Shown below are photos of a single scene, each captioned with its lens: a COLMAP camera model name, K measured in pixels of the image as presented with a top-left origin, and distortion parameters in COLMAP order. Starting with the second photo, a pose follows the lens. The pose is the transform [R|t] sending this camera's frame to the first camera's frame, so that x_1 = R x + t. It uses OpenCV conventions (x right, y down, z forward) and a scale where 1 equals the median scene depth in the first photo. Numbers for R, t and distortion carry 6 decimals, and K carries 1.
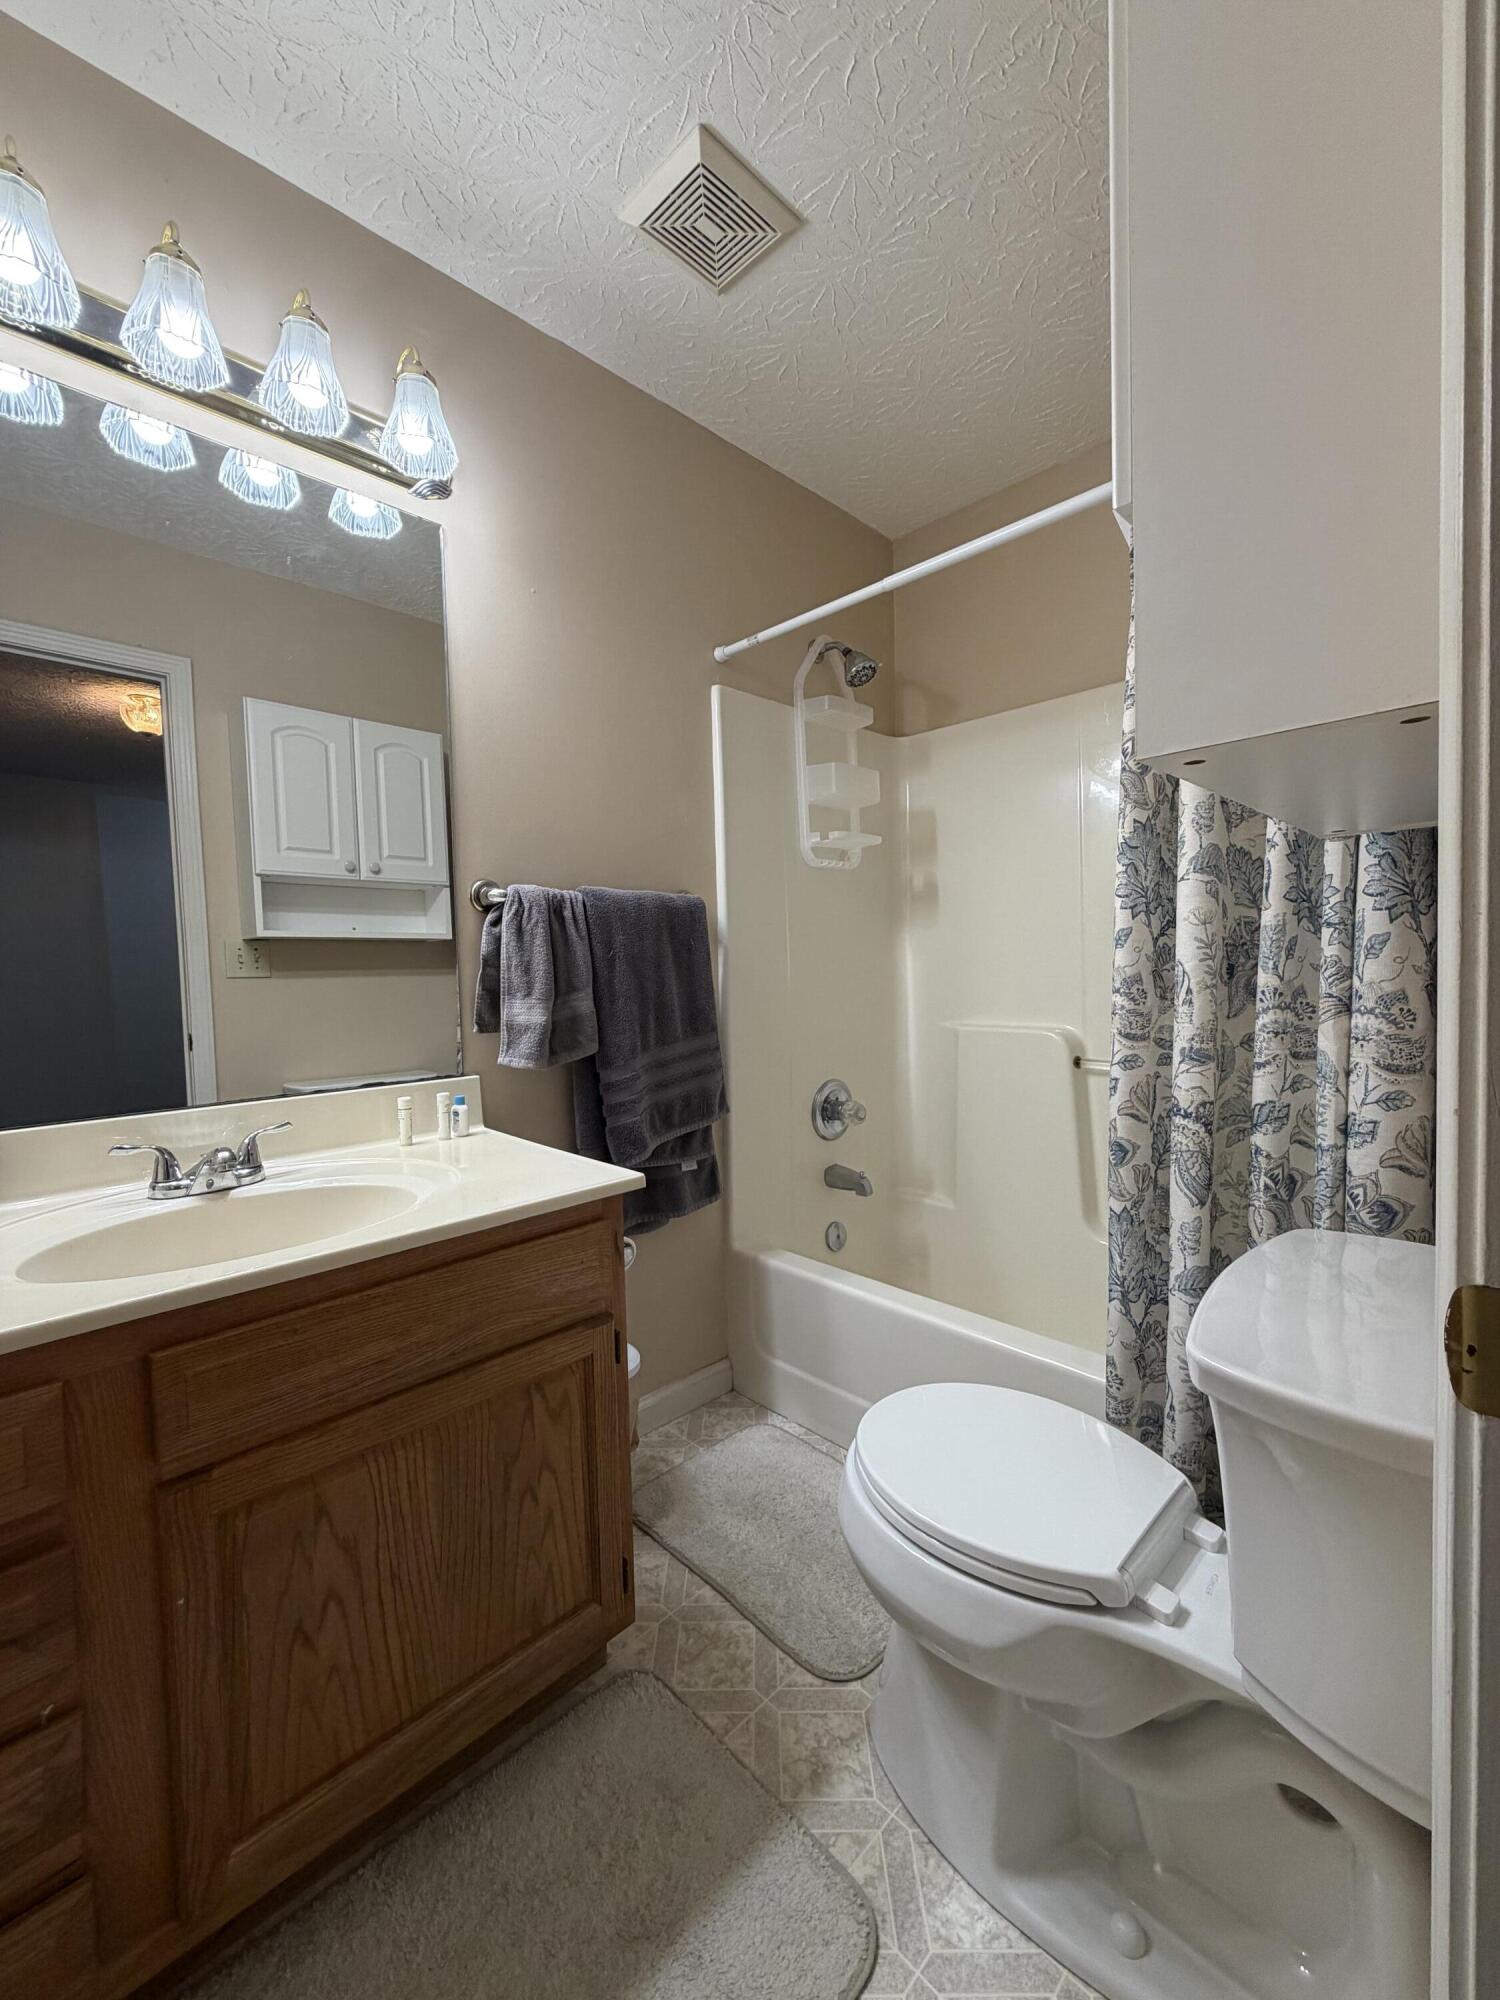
lens RADIAL K [[797.8, 0, 747.1], [0, 797.8, 1000.6], [0, 0, 1]] dist [0.001422, 0.000501]
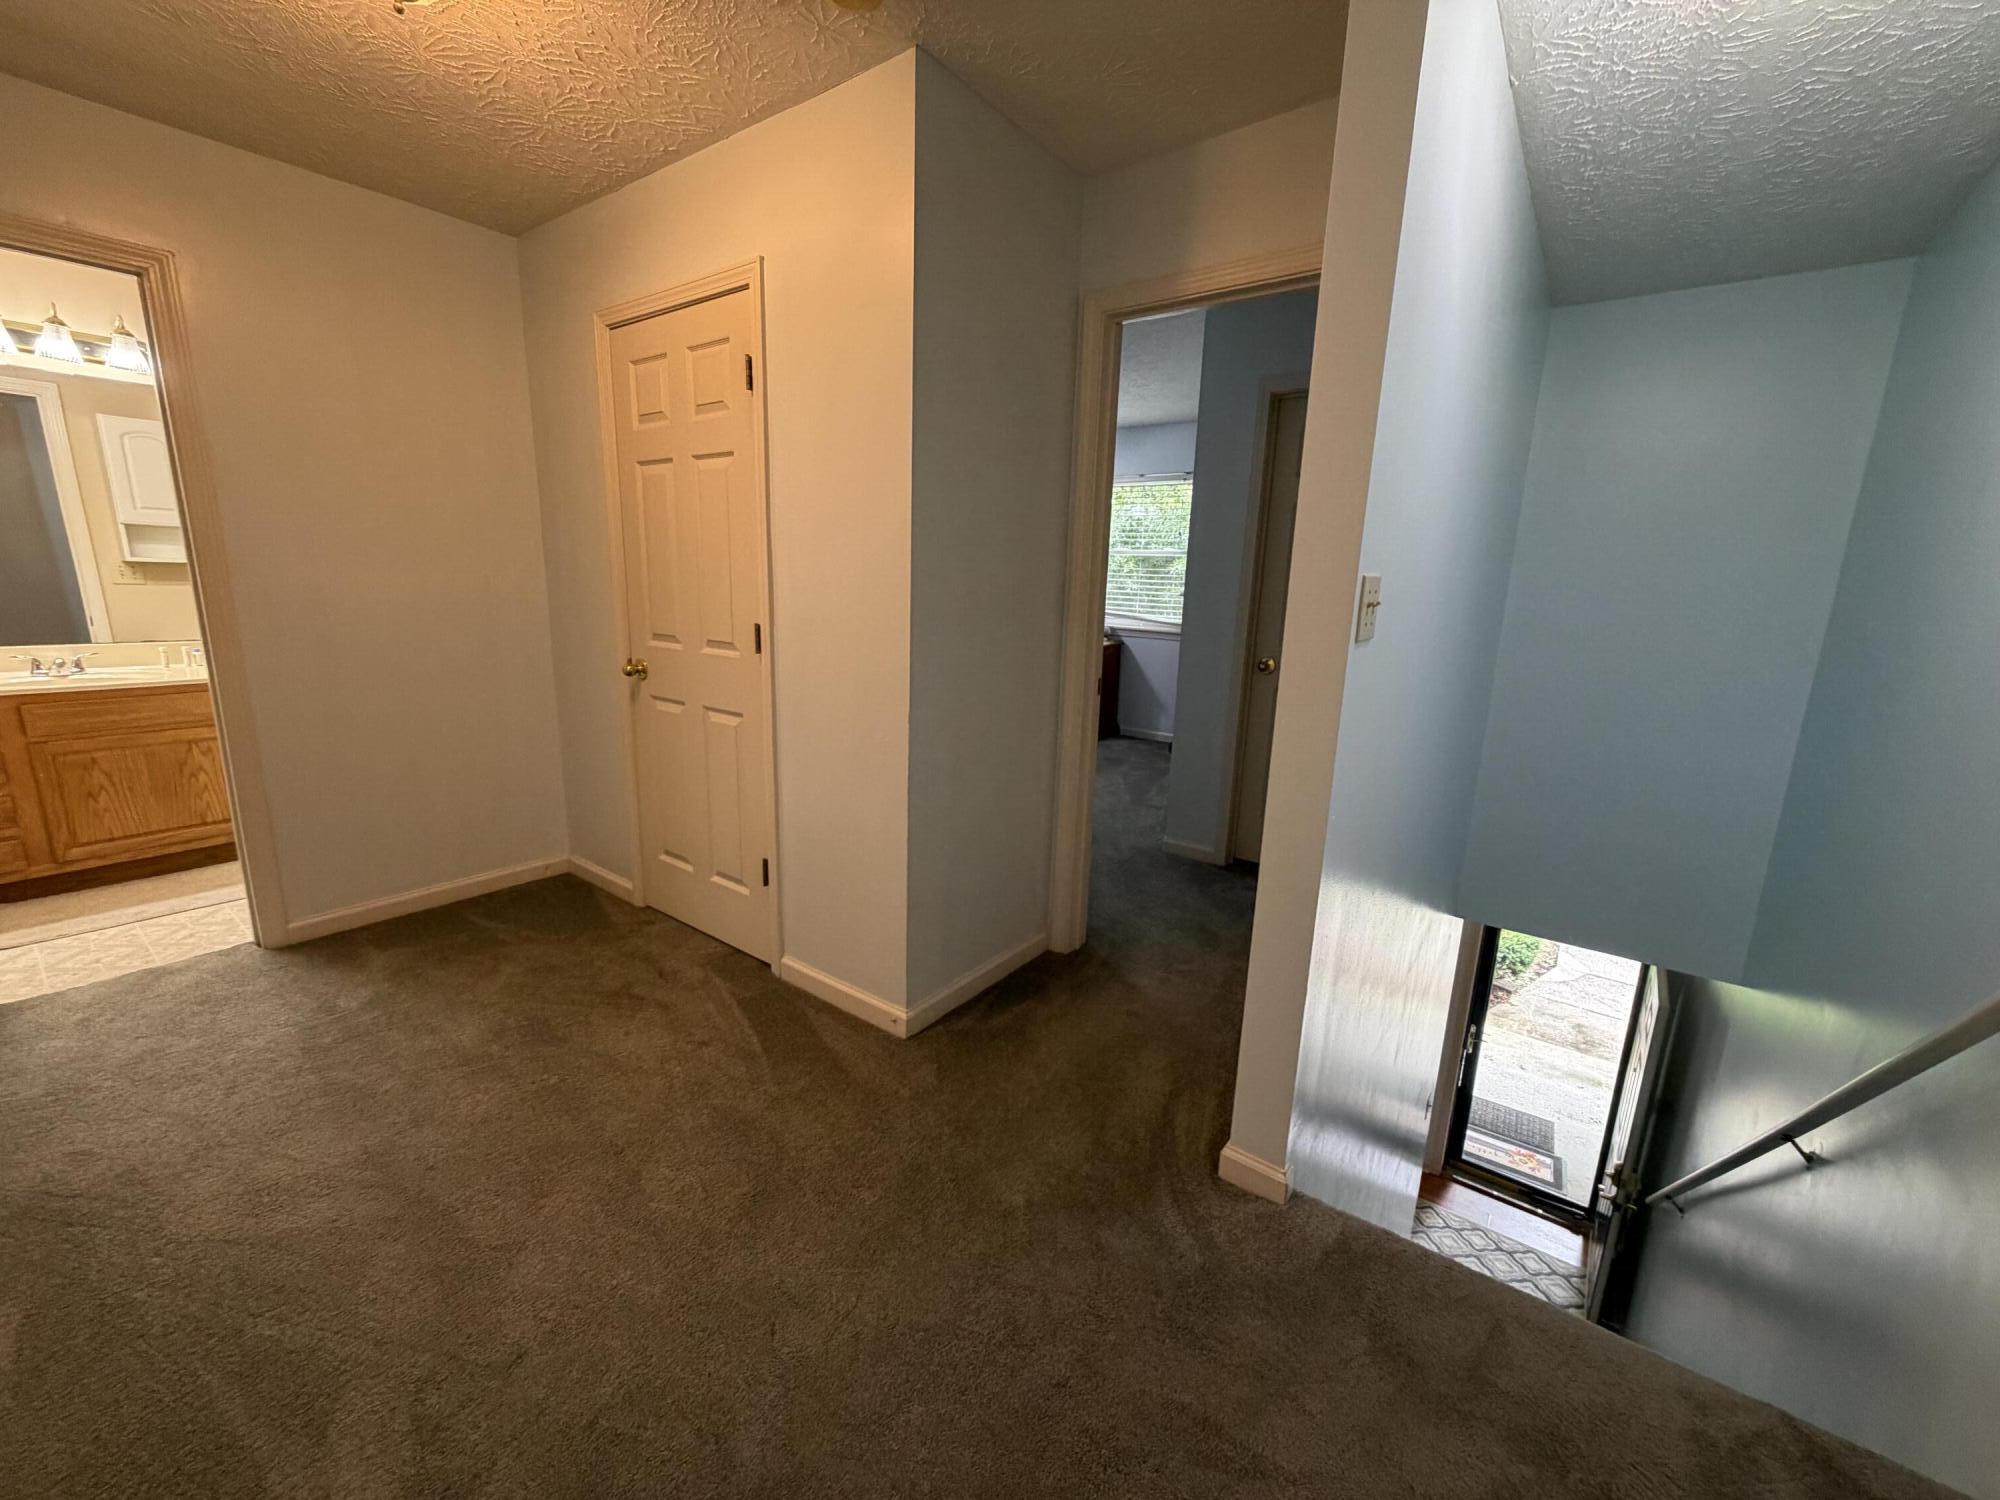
lens RADIAL K [[797.8, 0, 1001.1], [0, 797.8, 749.5], [0, 0, 1]] dist [0.001422, 0.000501]
pose [[0.986558, 0.016360, 0.162592, 2.115237], [-0.043029, 0.985871, 0.161886, -0.091084], [-0.157647, -0.166706, 0.973323, -2.258218]]
